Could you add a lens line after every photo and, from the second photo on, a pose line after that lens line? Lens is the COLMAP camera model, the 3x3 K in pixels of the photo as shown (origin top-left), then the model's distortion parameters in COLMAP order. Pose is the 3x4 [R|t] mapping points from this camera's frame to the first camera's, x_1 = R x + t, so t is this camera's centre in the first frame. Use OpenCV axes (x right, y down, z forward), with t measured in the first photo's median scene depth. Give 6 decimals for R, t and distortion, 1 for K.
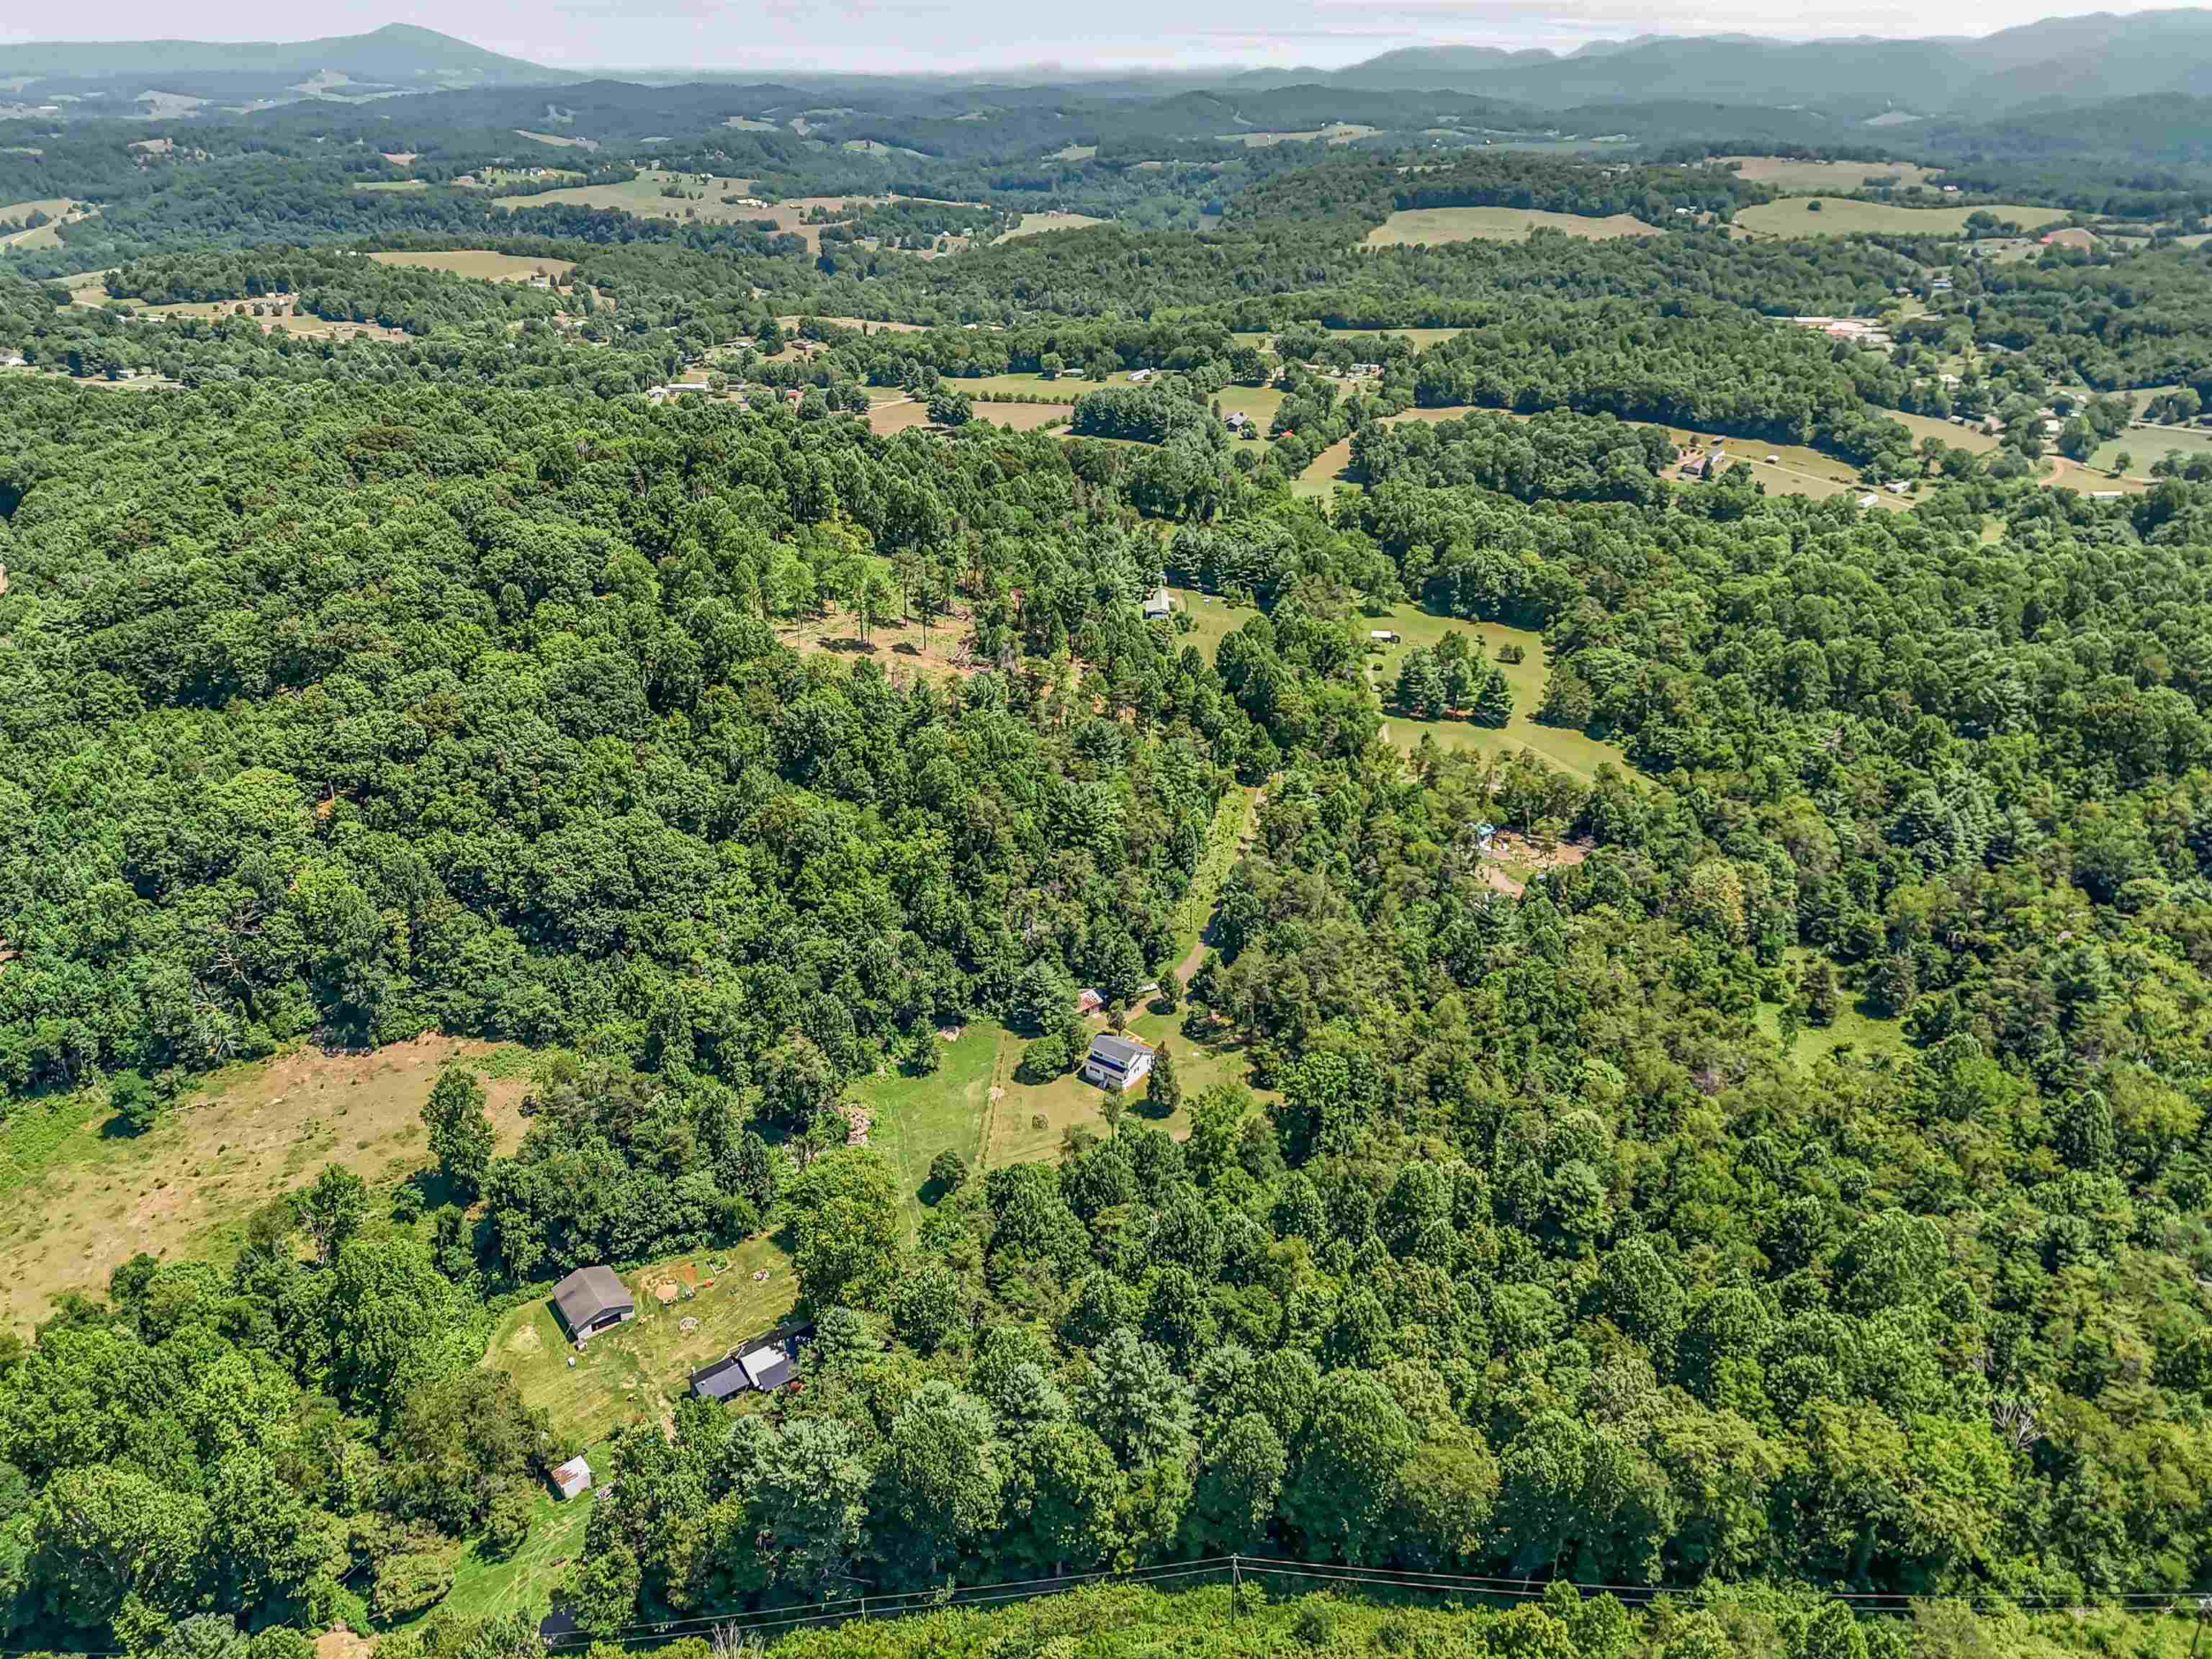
lens RADIAL K [[1656.3, 0, 1106.0], [0, 1656.3, 829.5], [0, 0, 1]] dist [0.137606, -0.230715]
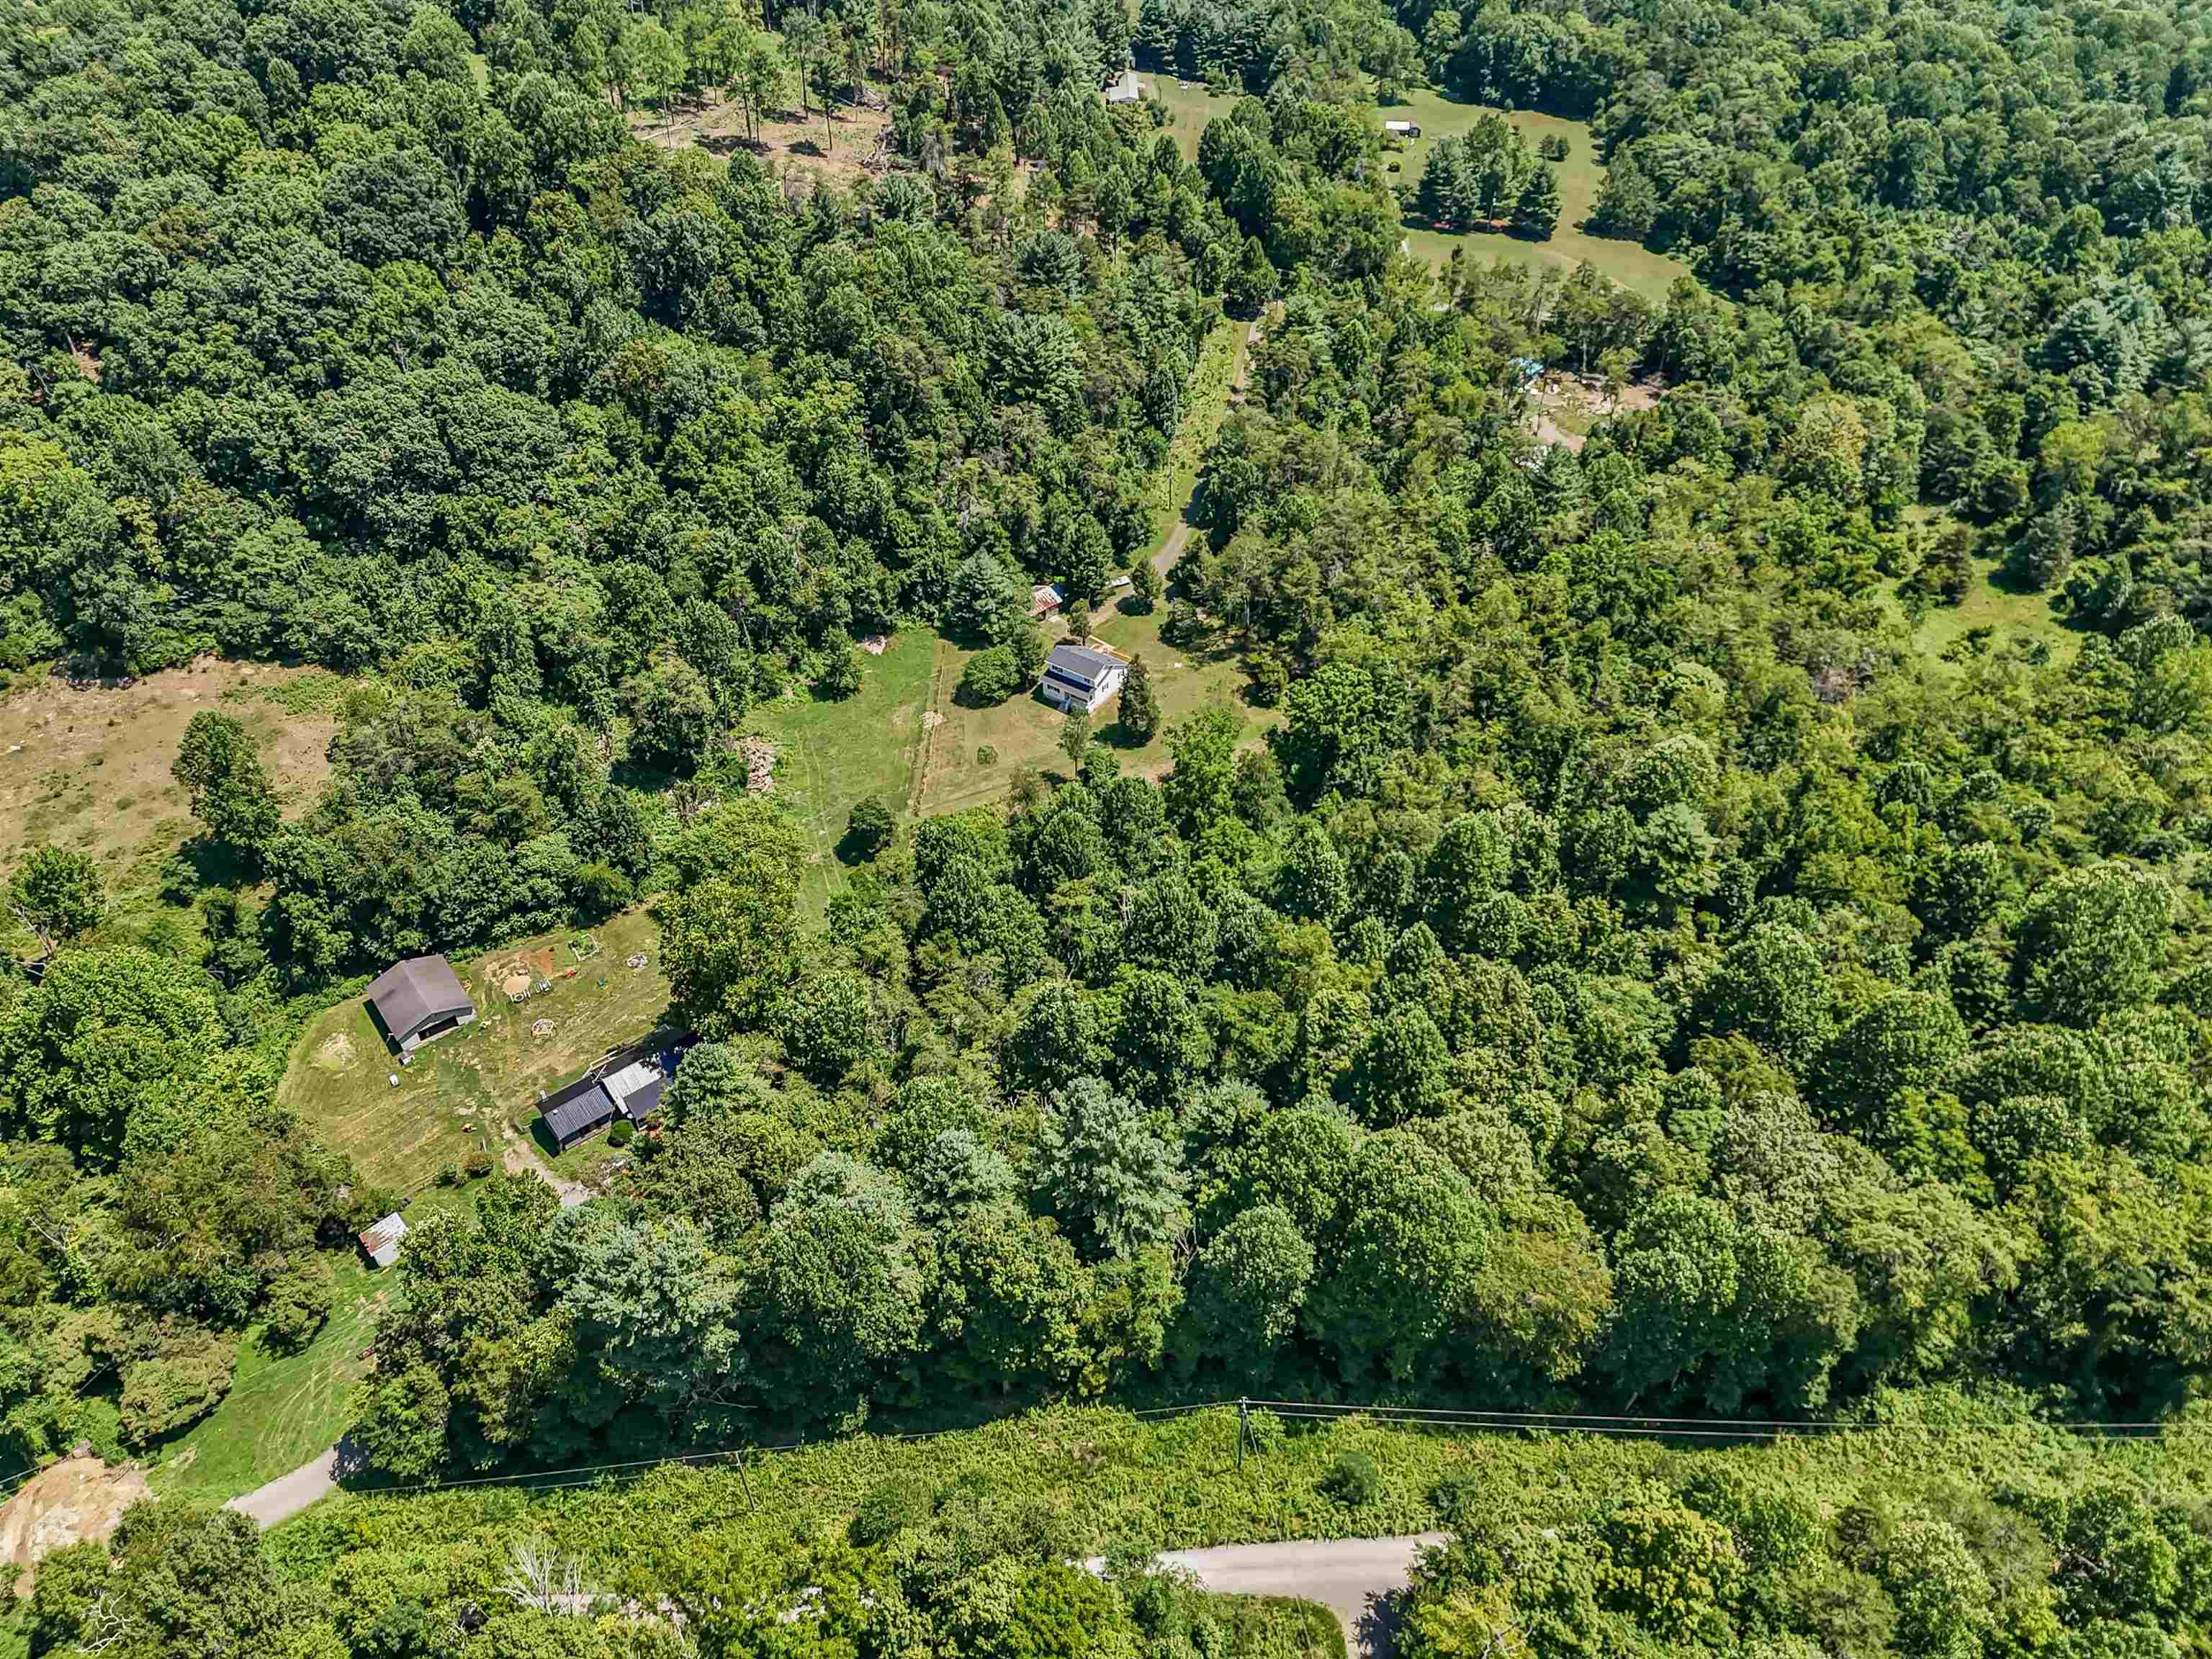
lens RADIAL K [[1627.2, 0, 1110.3], [0, 1627.2, 828.3], [0, 0, 1]] dist [0.075518, -0.075359]
pose [[0.999610, -0.025290, 0.011814, 0.009435], [0.021397, 0.966024, 0.257566, 0.007433], [-0.017927, -0.257213, 0.966189, 0.210421]]
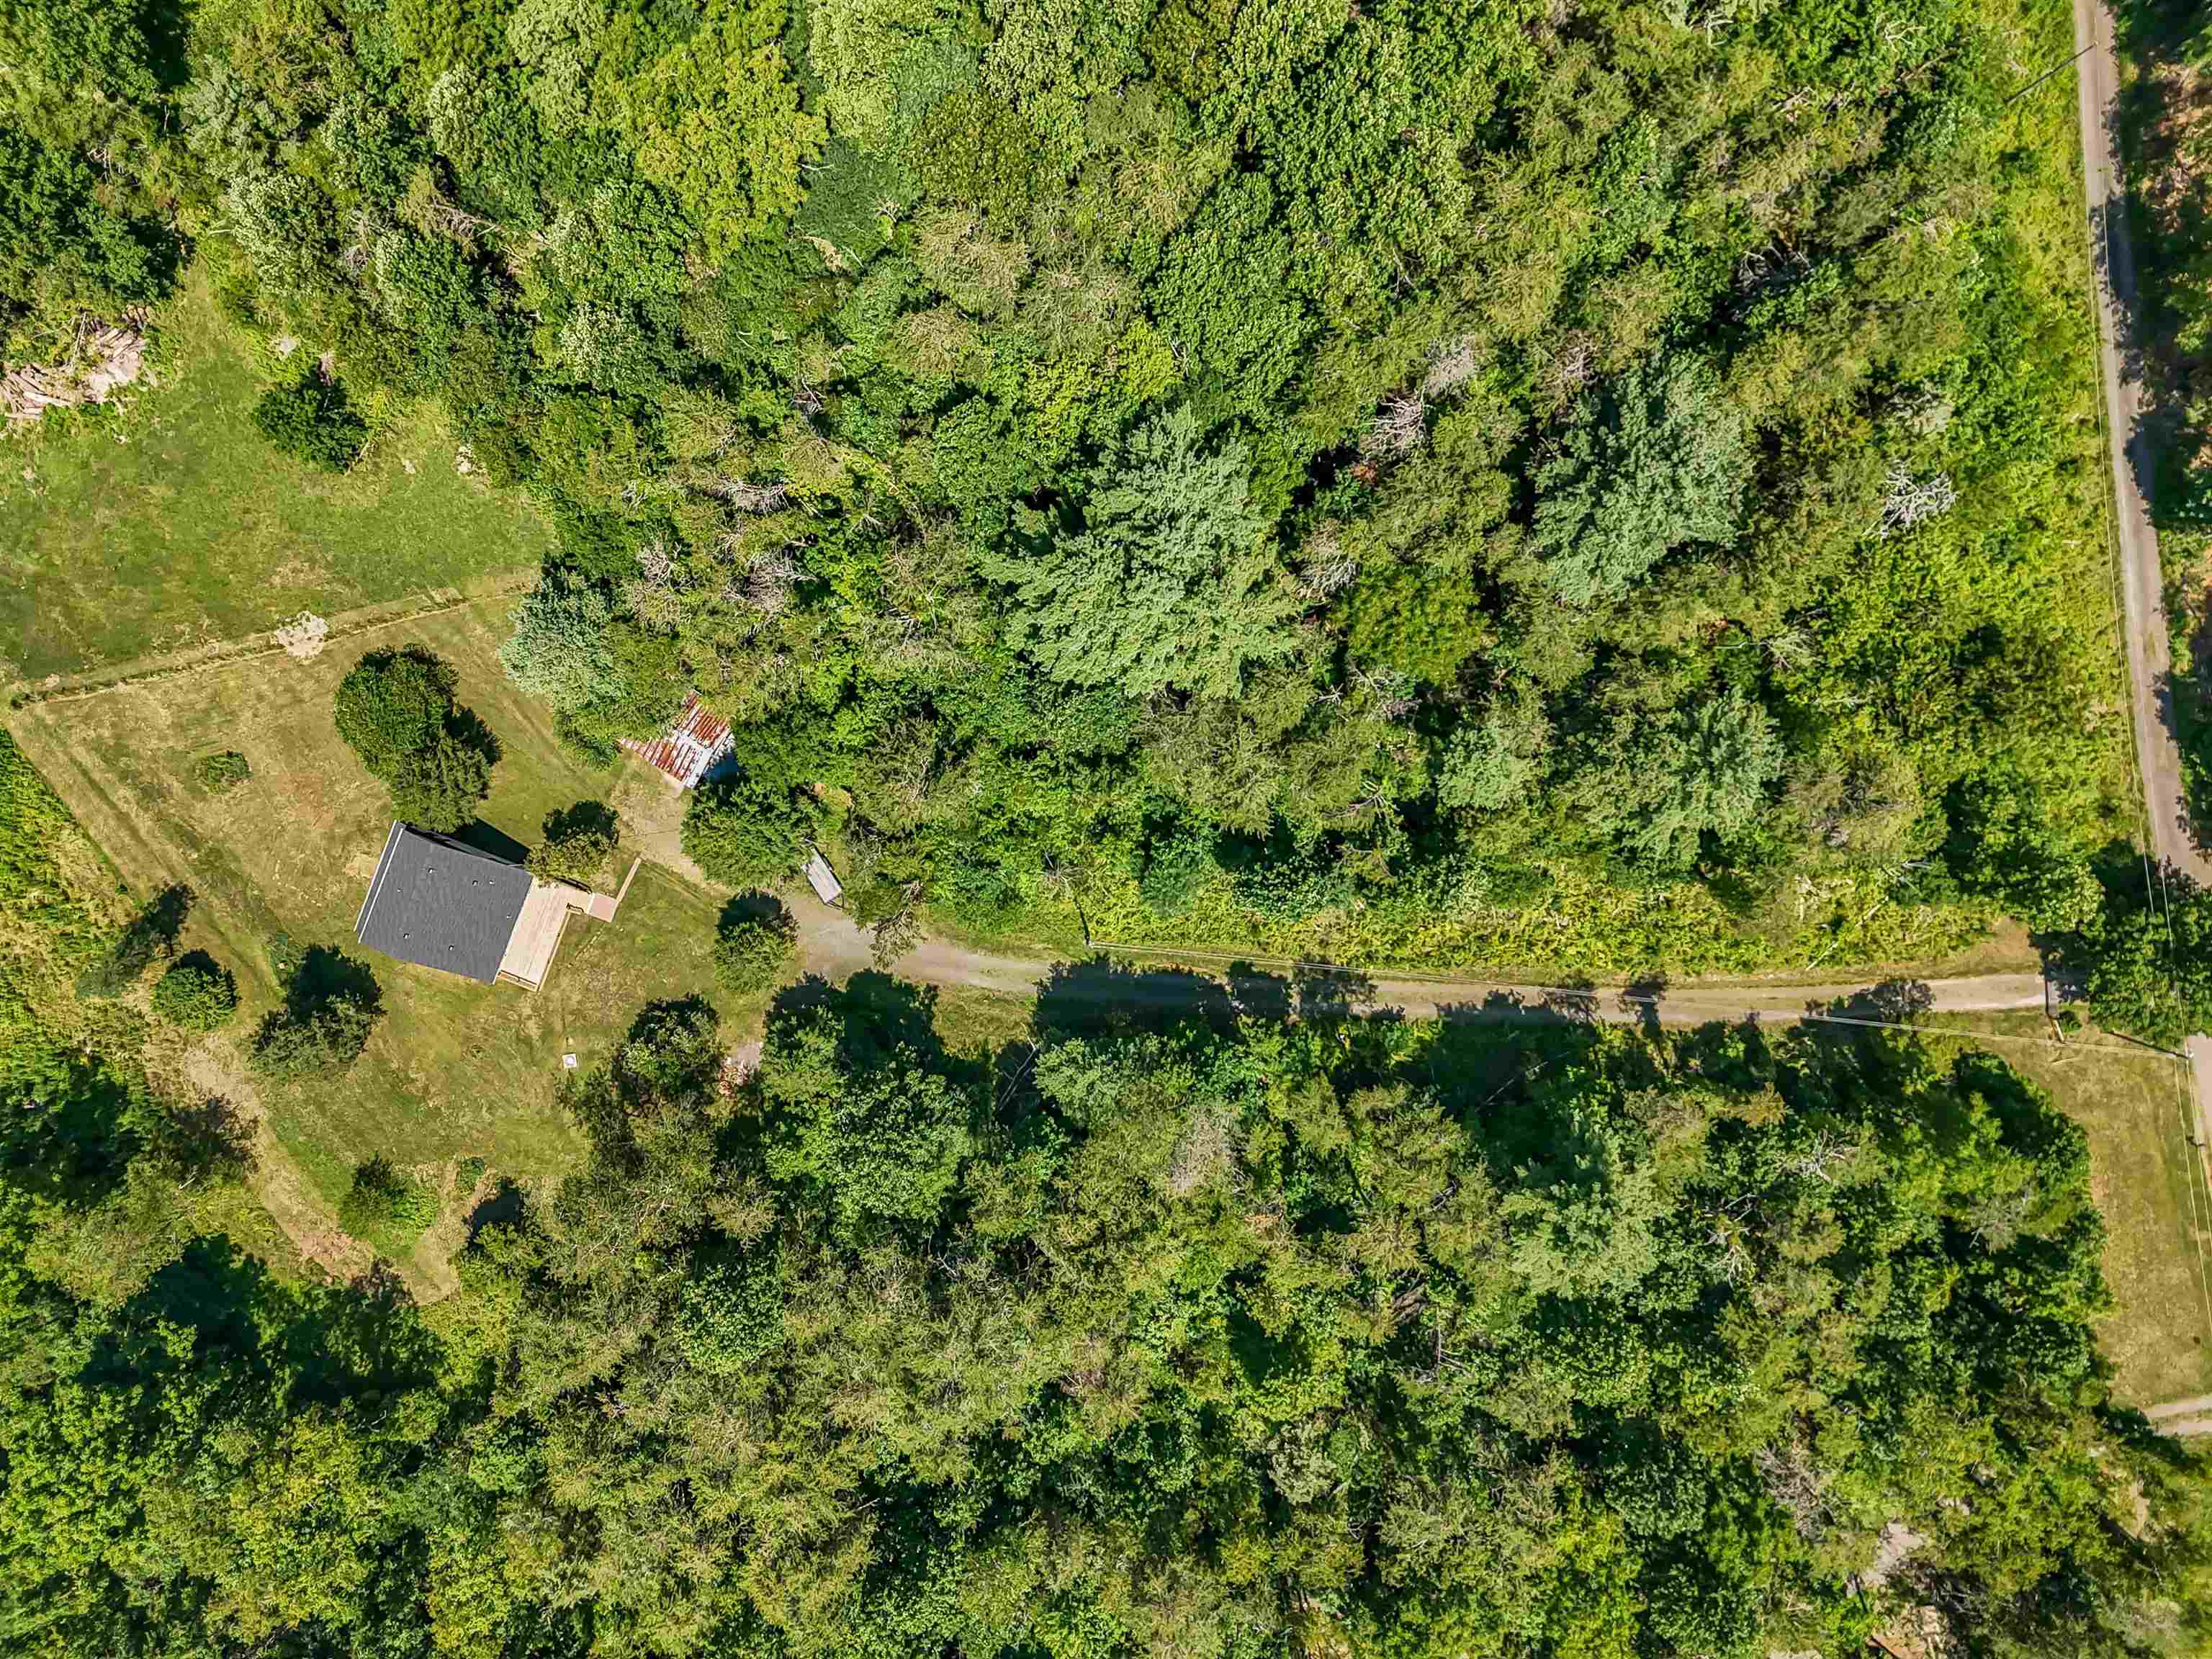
lens RADIAL K [[1627.2, 0, 1110.3], [0, 1627.2, 828.3], [0, 0, 1]] dist [0.075518, -0.075359]
pose [[0.264655, 0.963803, 0.032291, 0.020547], [-0.387708, 0.075684, 0.918670, -0.290249], [0.882973, -0.255650, 0.393704, 0.954524]]
